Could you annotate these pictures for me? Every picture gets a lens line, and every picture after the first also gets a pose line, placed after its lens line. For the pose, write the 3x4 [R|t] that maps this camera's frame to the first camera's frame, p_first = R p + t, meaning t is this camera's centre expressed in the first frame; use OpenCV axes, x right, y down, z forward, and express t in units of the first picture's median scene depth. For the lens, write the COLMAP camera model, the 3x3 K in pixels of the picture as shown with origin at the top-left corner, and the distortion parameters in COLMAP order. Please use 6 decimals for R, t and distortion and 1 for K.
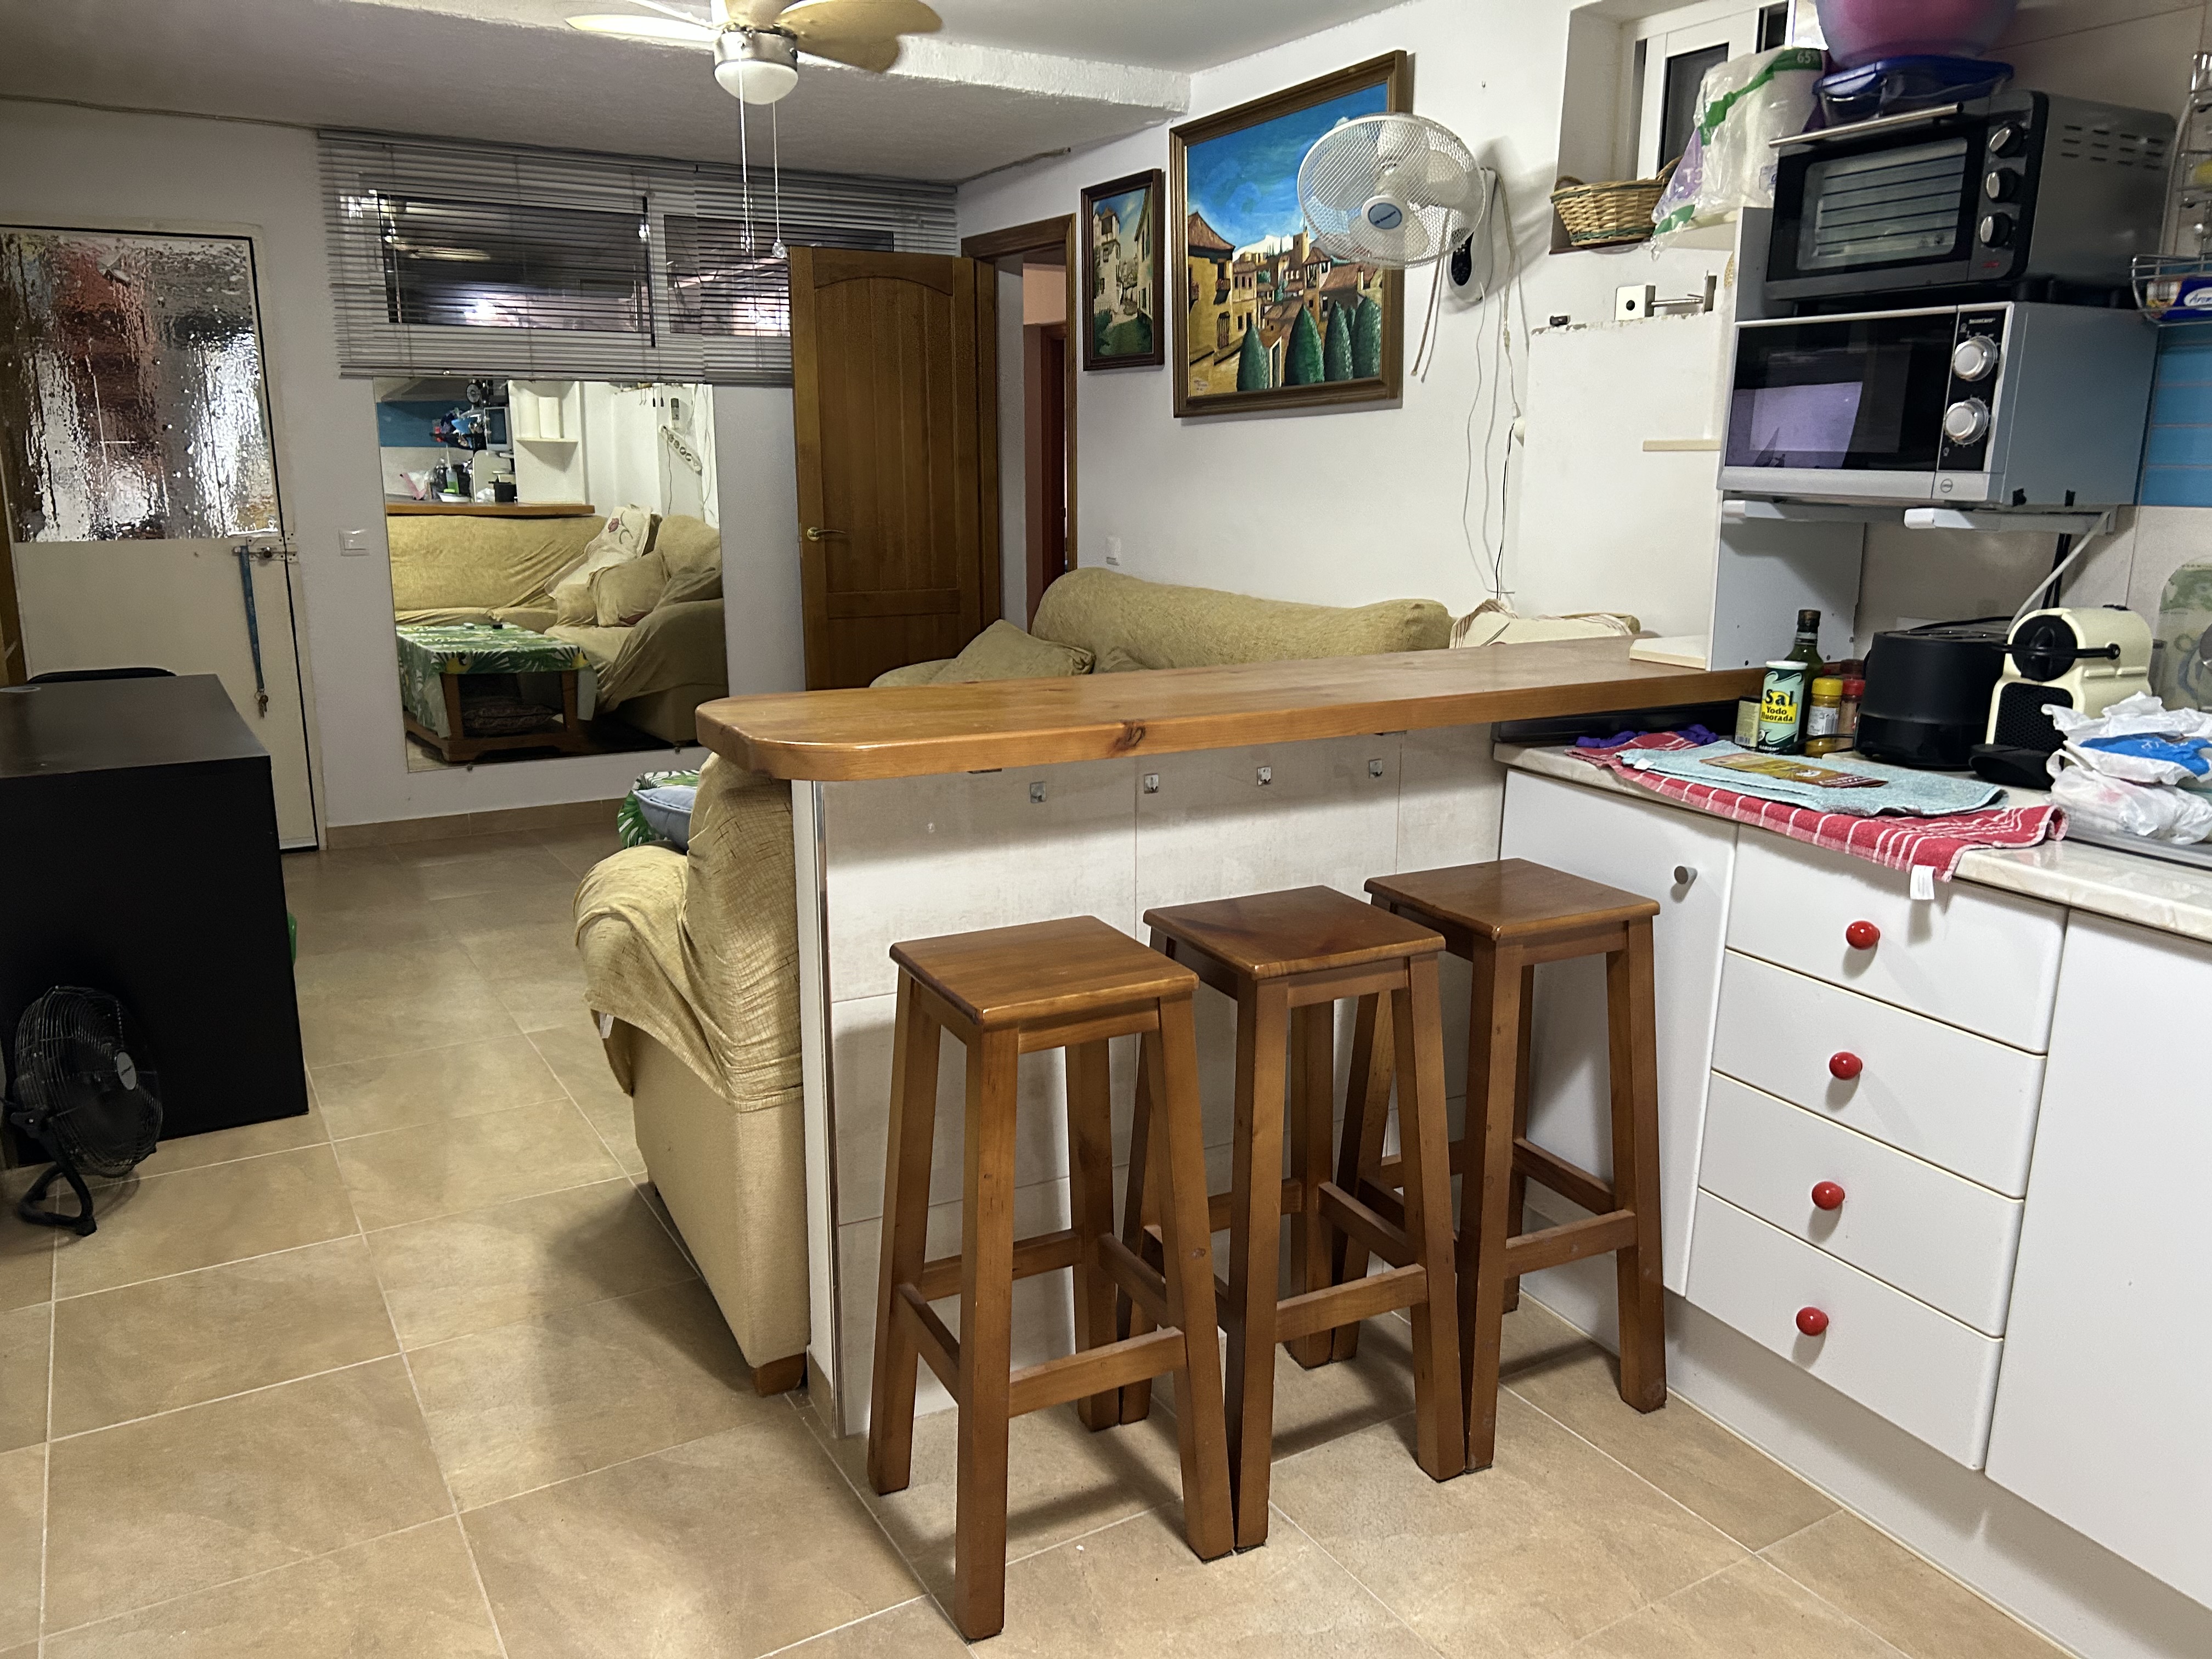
lens RADIAL K [[1647.7, 0, 1106.0], [0, 1647.7, 829.5], [0, 0, 1]] dist [0.067637, -0.062365]
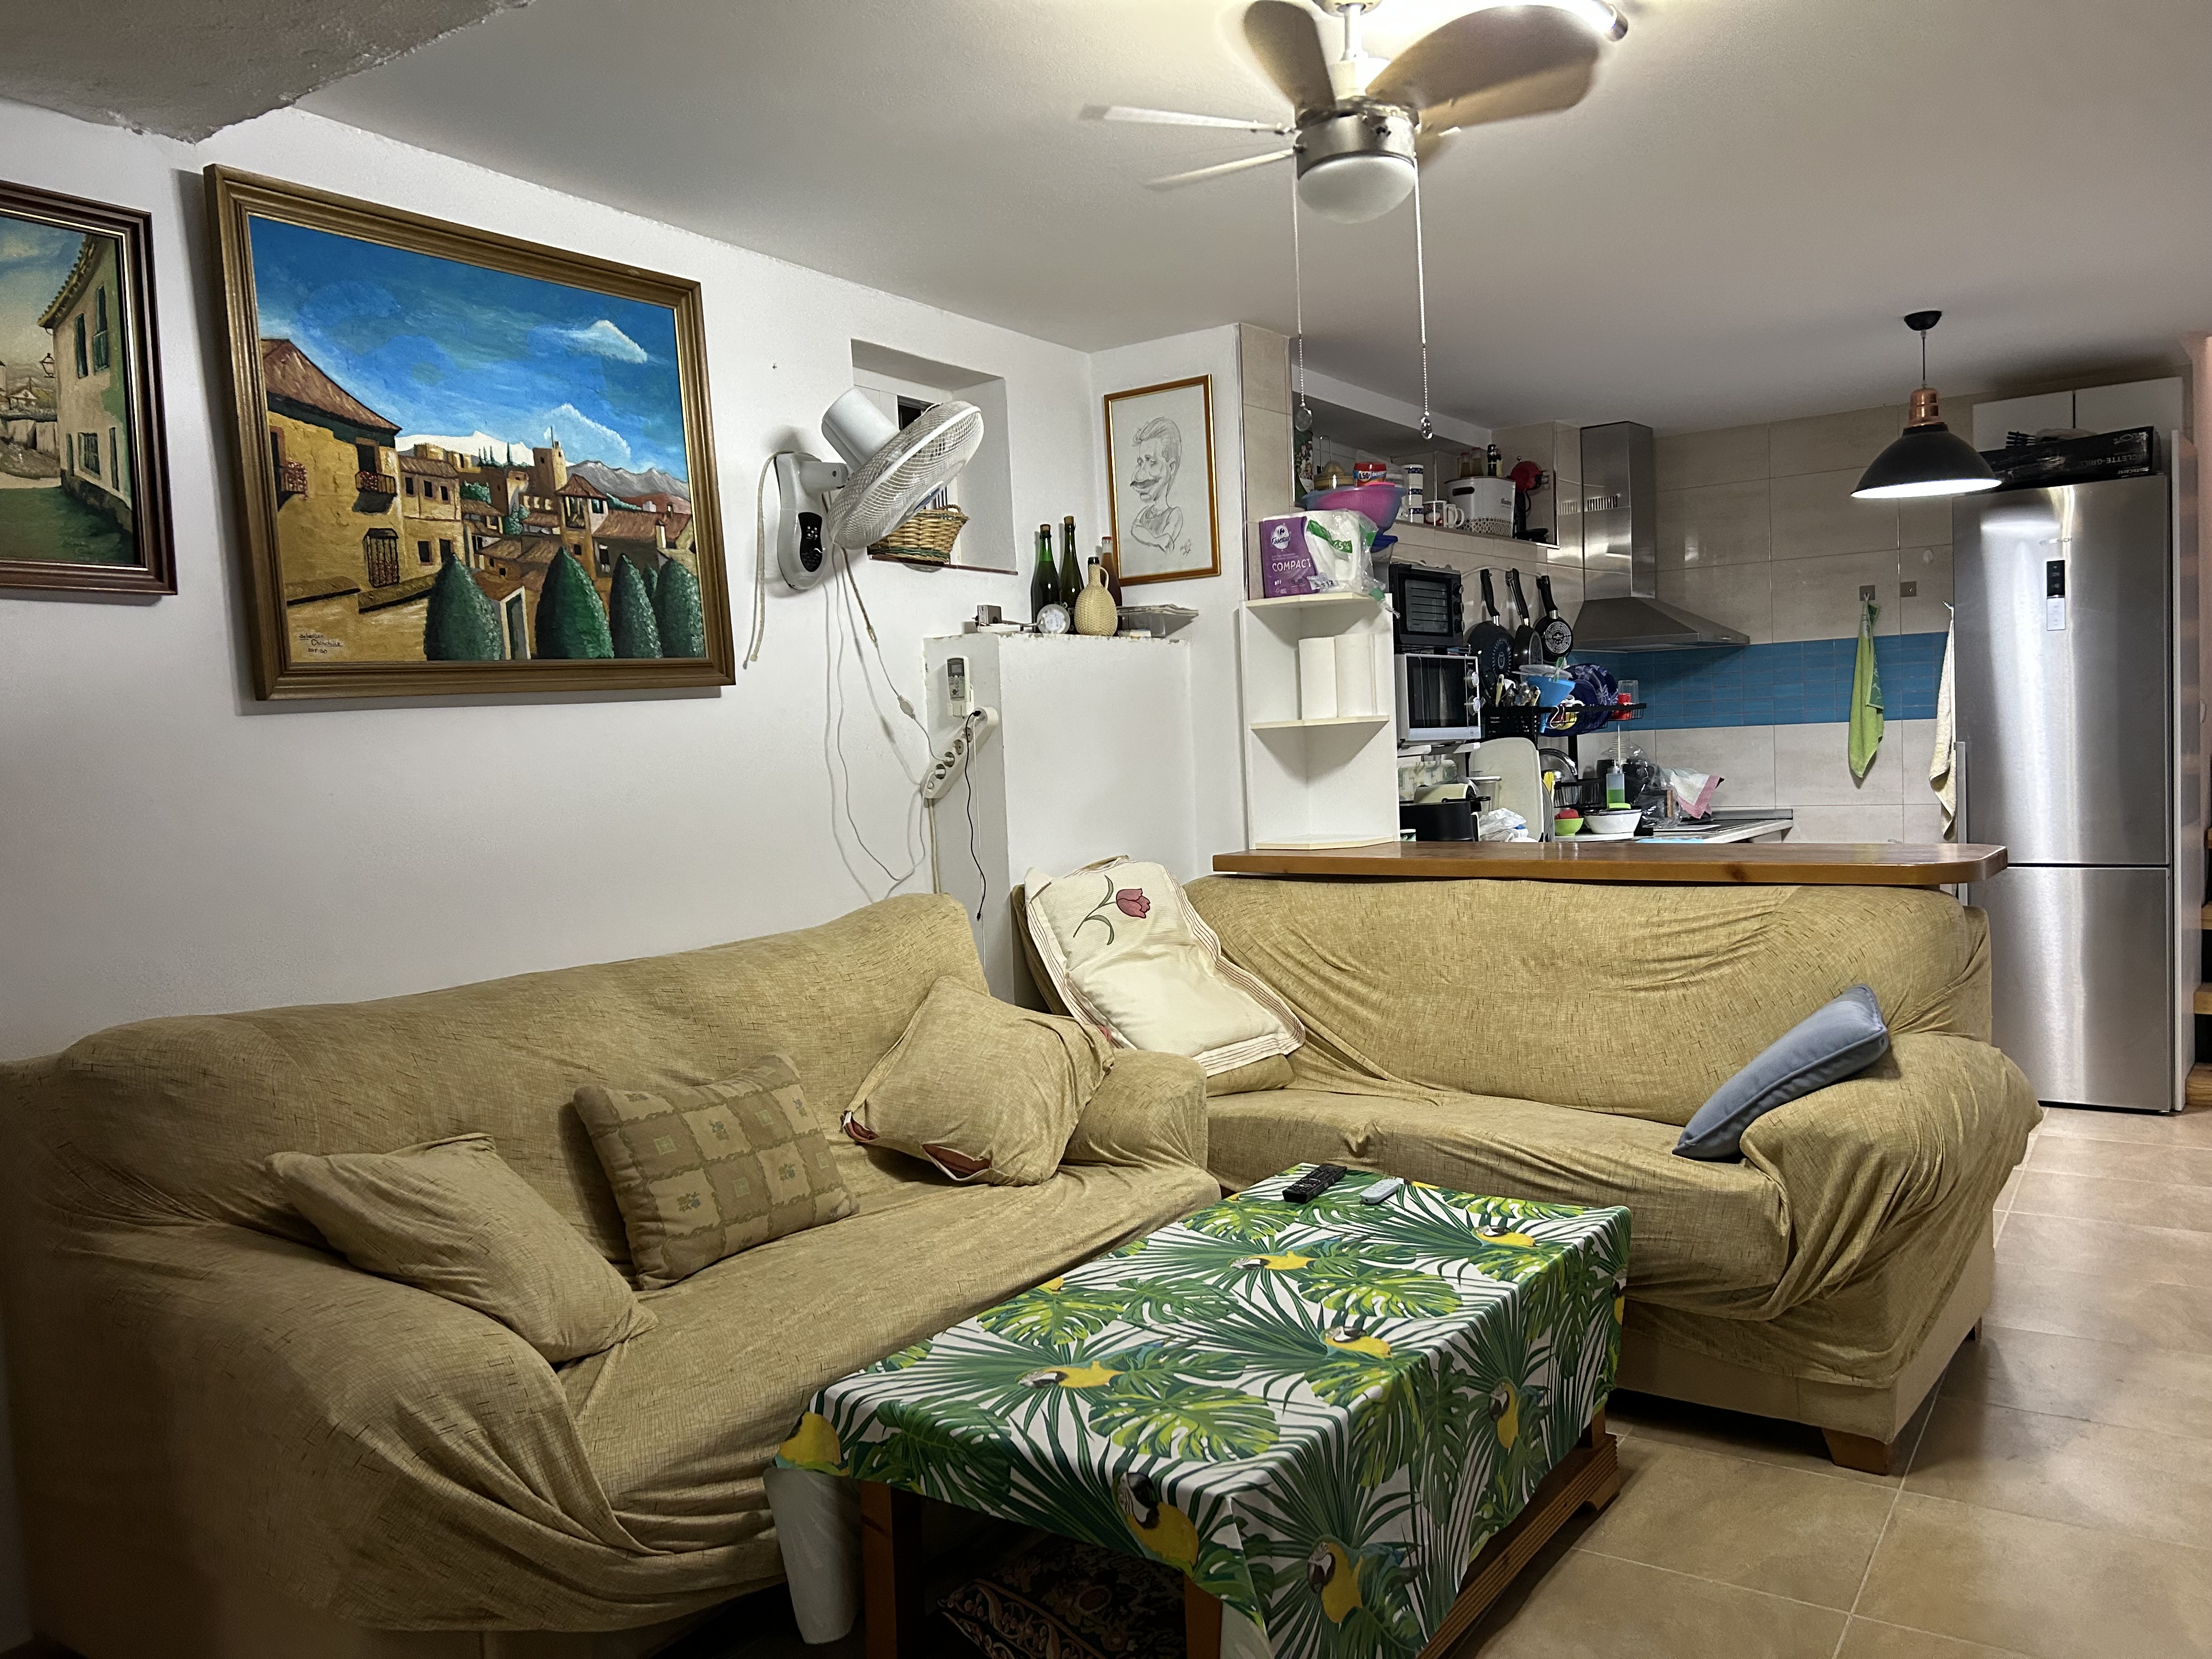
lens RADIAL K [[1647.7, 0, 1106.0], [0, 1647.7, 829.5], [0, 0, 1]] dist [0.067637, -0.062365]
pose [[-0.436462, -0.034054, 0.899078, -0.610580], [0.240321, 0.958564, 0.152972, -0.255153], [-0.867033, 0.282834, -0.410193, 1.121440]]
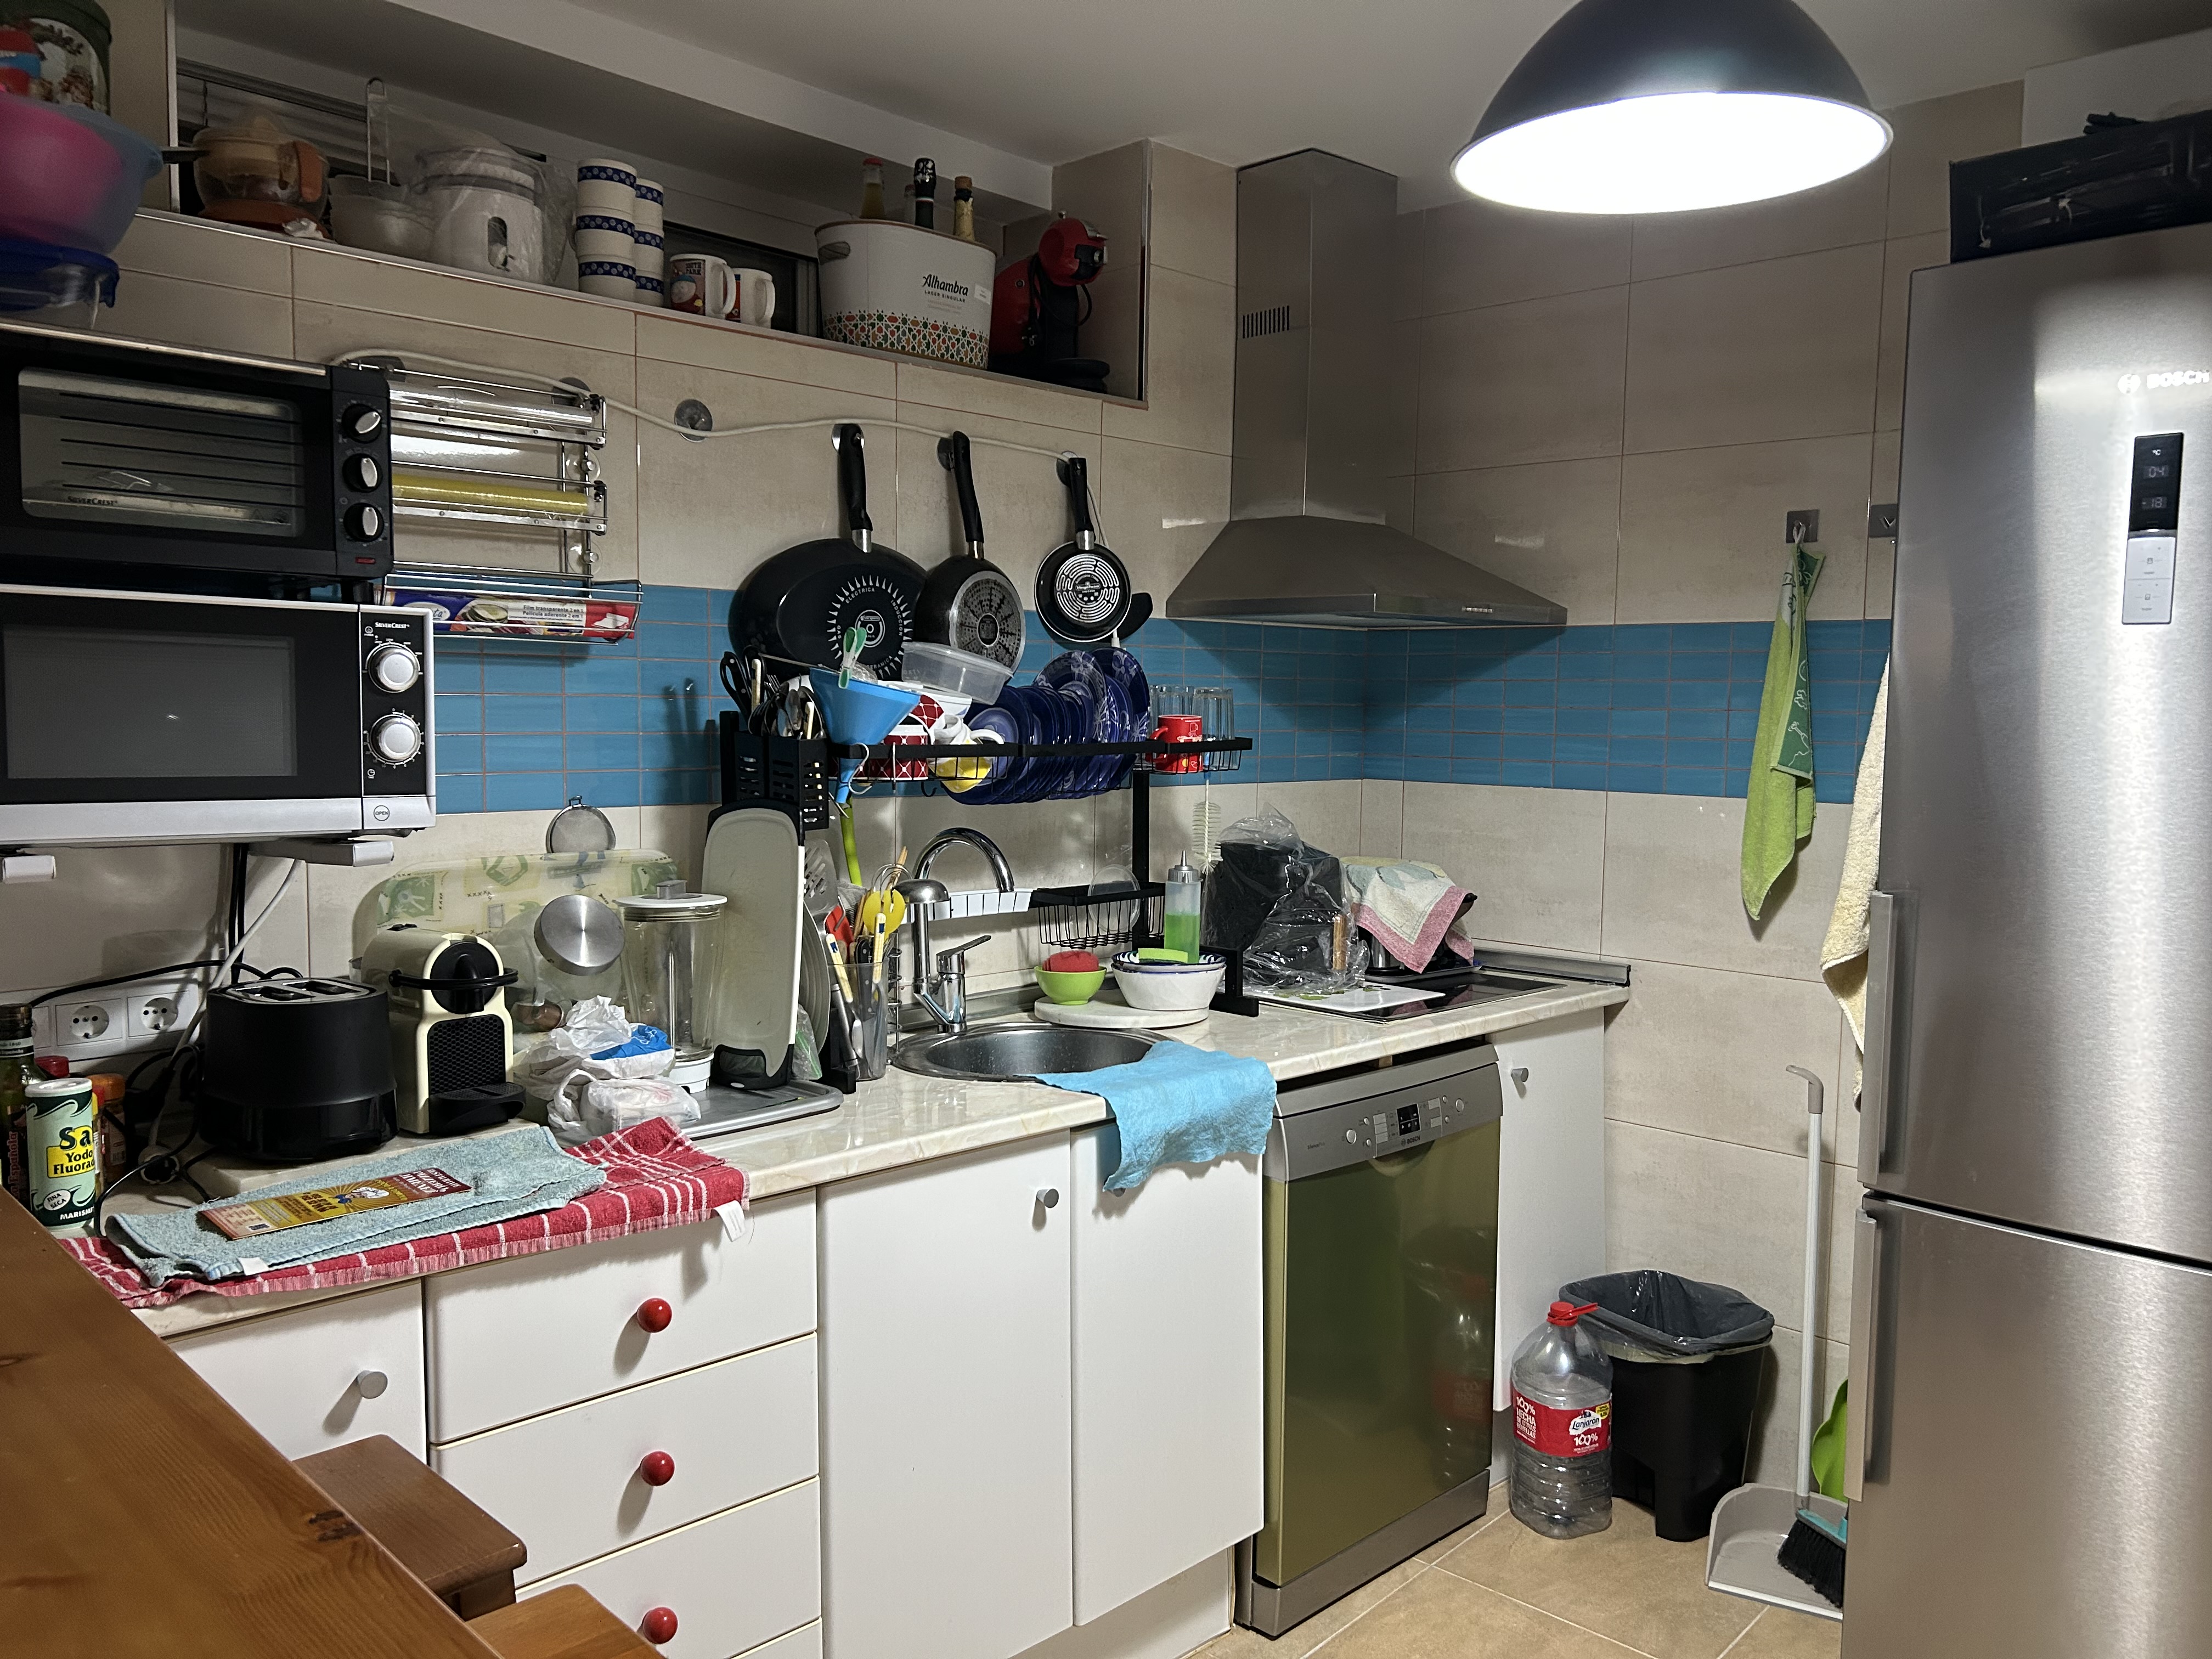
lens RADIAL K [[1647.7, 0, 1106.0], [0, 1647.7, 829.5], [0, 0, 1]] dist [0.067637, -0.062365]
pose [[-0.293532, -0.086100, 0.952064, -0.187144], [0.196365, 0.969267, 0.148197, -0.116752], [-0.935564, 0.230453, -0.267604, 0.413092]]
